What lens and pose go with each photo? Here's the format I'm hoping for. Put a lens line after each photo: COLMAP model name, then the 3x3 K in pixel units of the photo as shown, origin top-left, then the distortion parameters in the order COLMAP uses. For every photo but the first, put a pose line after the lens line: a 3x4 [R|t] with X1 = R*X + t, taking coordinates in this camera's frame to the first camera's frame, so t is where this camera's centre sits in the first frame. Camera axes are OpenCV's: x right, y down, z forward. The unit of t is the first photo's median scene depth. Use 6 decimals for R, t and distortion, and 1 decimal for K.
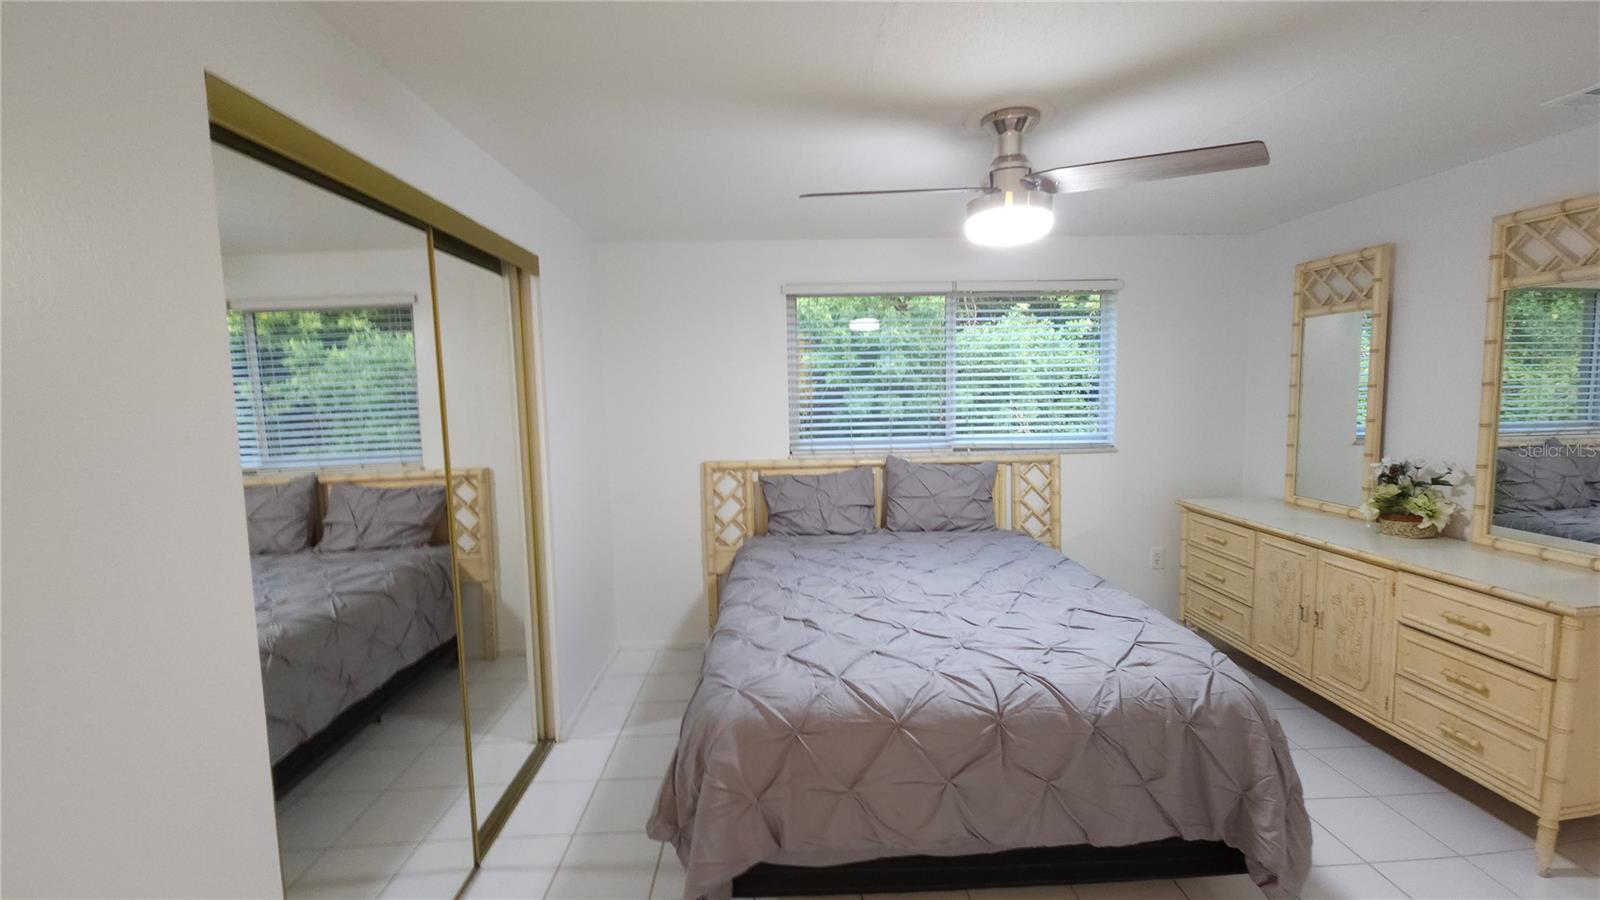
lens RADIAL K [[655.7, 0, 803.7], [0, 655.7, 449.2], [0, 0, 1]] dist [-0.001204, 0.000280]
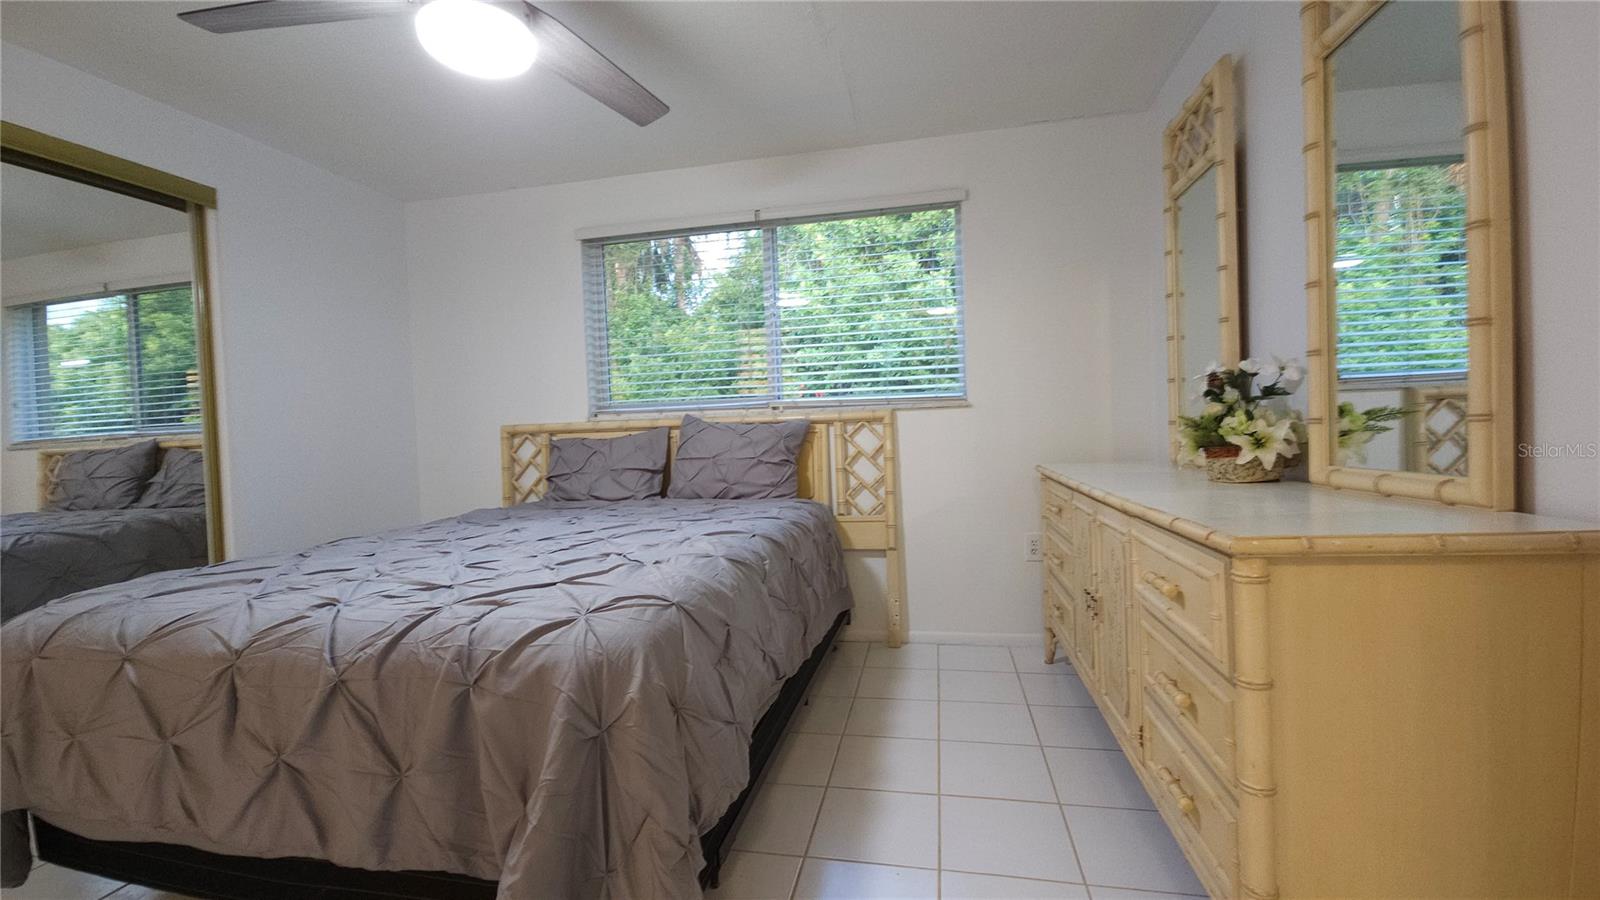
lens RADIAL K [[662.2, 0, 812.4], [0, 662.2, 446.1], [0, 0, 1]] dist [-0.000840, -0.000033]
pose [[0.971403, -0.010308, -0.237212, 0.499379], [-0.003971, 0.998212, -0.059638, 0.102689], [0.237403, 0.058875, 0.969625, 0.204678]]
